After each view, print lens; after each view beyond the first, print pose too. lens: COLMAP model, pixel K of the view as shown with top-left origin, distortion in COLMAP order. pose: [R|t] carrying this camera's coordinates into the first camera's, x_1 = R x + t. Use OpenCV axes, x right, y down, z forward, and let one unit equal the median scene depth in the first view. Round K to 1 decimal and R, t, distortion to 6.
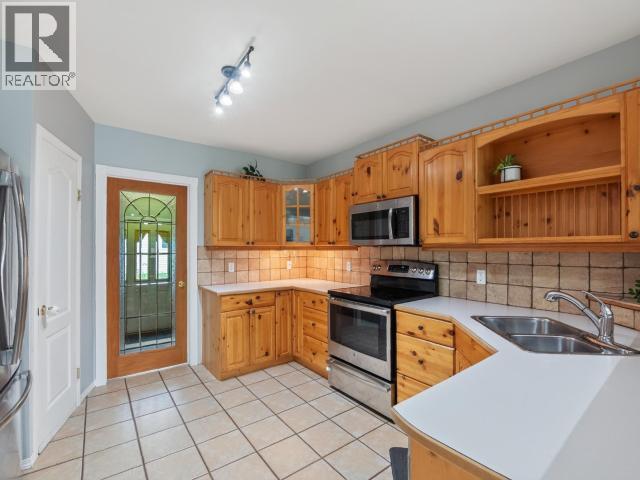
lens RADIAL K [[292.4, 0, 319.7], [0, 292.4, 248.0], [0, 0, 1]] dist [-0.018009, -0.000515]
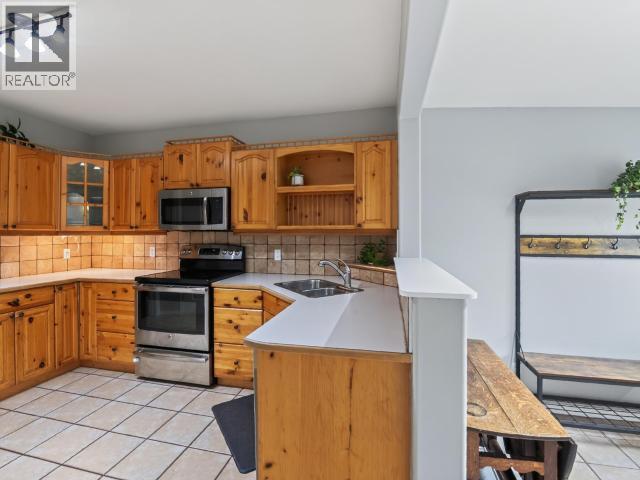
lens RADIAL K [[294.0, 0, 321.3], [0, 294.0, 230.8], [0, 0, 1]] dist [-0.009454, -0.000174]
pose [[0.768828, 0.004859, 0.639437, -0.141423], [-0.000604, 0.999976, -0.006872, 0.000036], [-0.639455, 0.004897, 0.768813, -0.144817]]
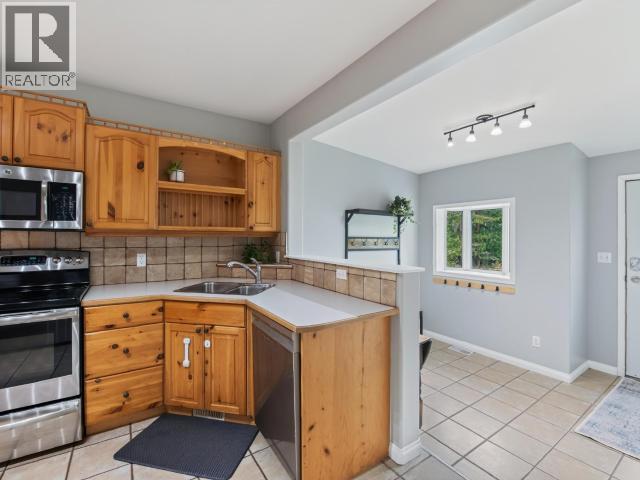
lens RADIAL K [[288.3, 0, 318.3], [0, 288.3, 235.4], [0, 0, 1]] dist [-0.018310, -0.001241]
pose [[0.065124, 0.002151, 0.997875, -0.487679], [-0.007913, 0.999967, -0.001639, 0.002606], [-0.997846, -0.007789, 0.065139, 0.263070]]
